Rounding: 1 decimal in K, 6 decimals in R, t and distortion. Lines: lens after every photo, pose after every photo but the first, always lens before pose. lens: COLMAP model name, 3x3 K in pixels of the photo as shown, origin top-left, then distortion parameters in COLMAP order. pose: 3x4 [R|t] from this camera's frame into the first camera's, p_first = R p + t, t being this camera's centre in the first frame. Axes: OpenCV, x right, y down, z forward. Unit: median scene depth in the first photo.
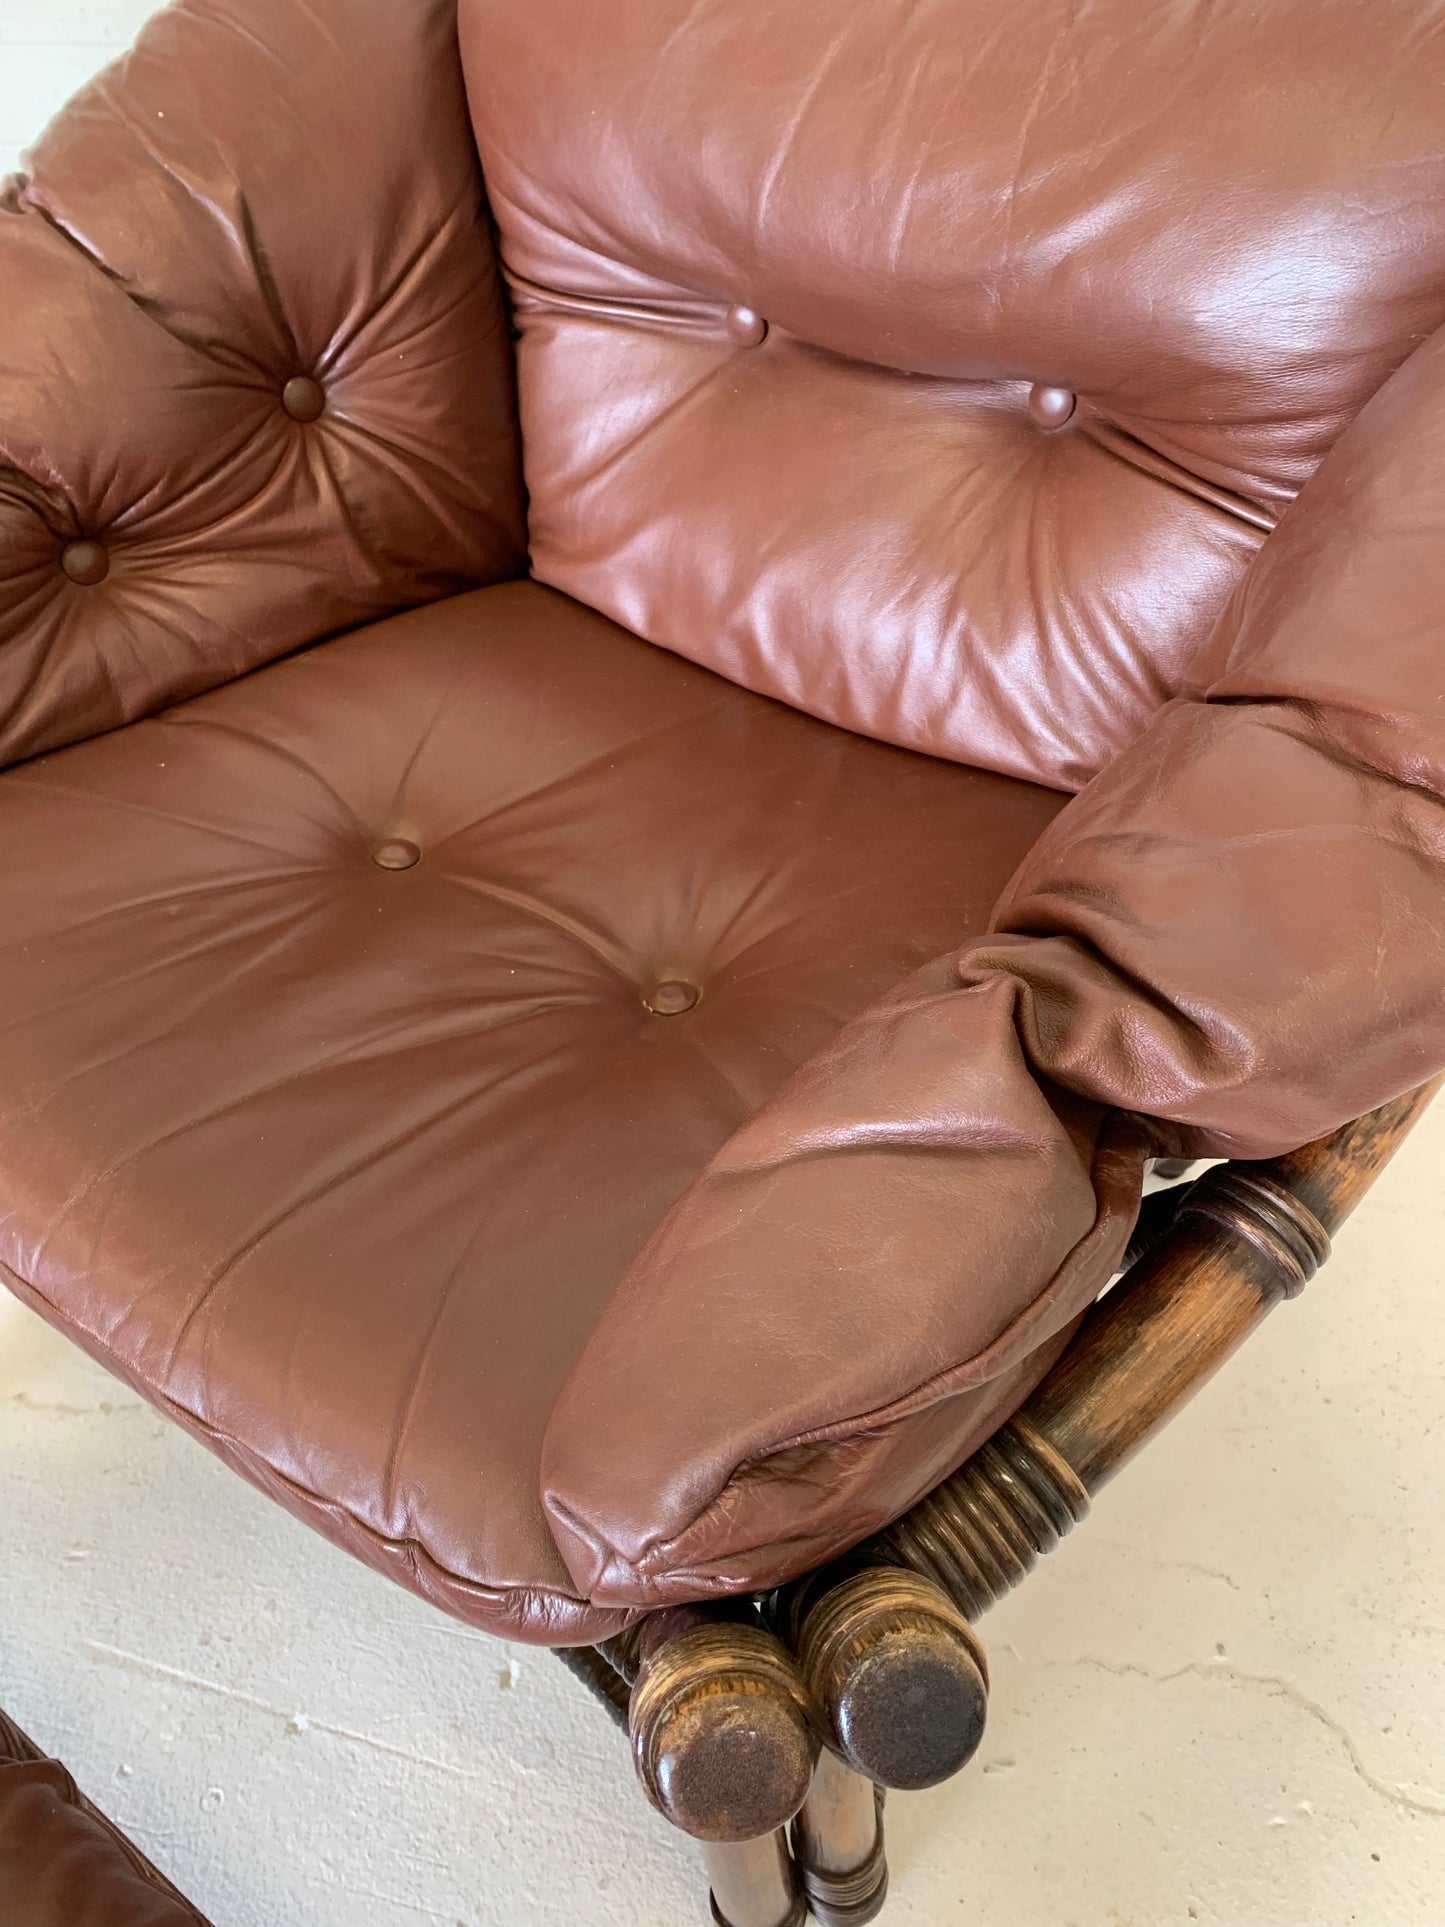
lens RADIAL K [[1505.6, 0, 736.8], [0, 1505.6, 973.1], [0, 0, 1]] dist [-0.023658, 0.002207]
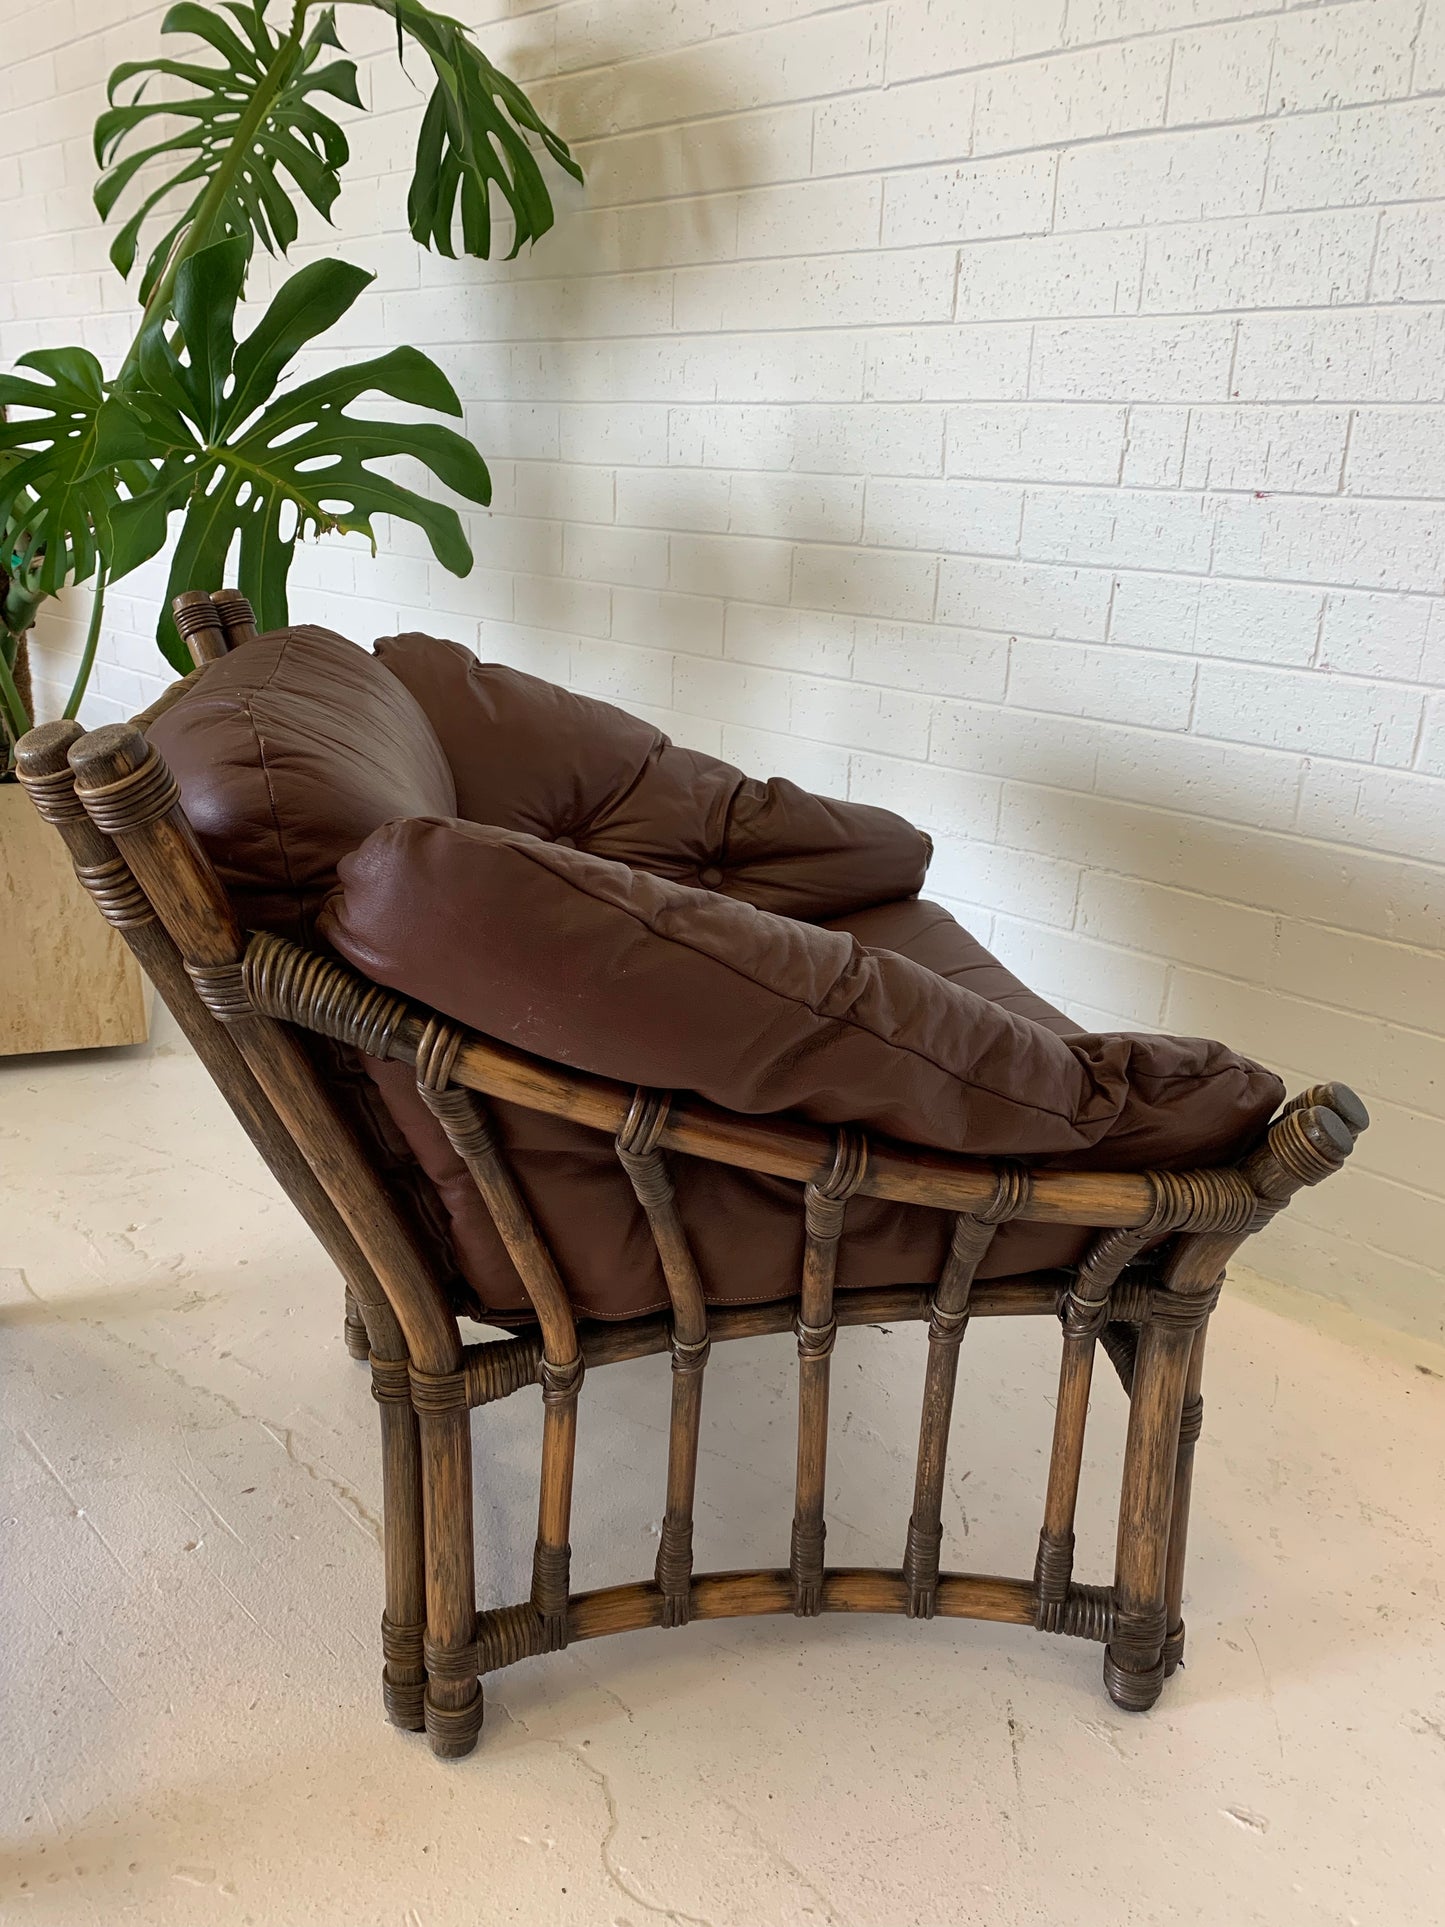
lens RADIAL K [[1487.7, 0, 712.8], [0, 1487.7, 960.5], [0, 0, 1]] dist [0.003442, 0.000572]
pose [[0.861247, 0.237553, -0.449246, 0.856825], [-0.412167, 0.843649, -0.344056, 0.284054], [0.297275, 0.481481, 0.824502, -0.370206]]
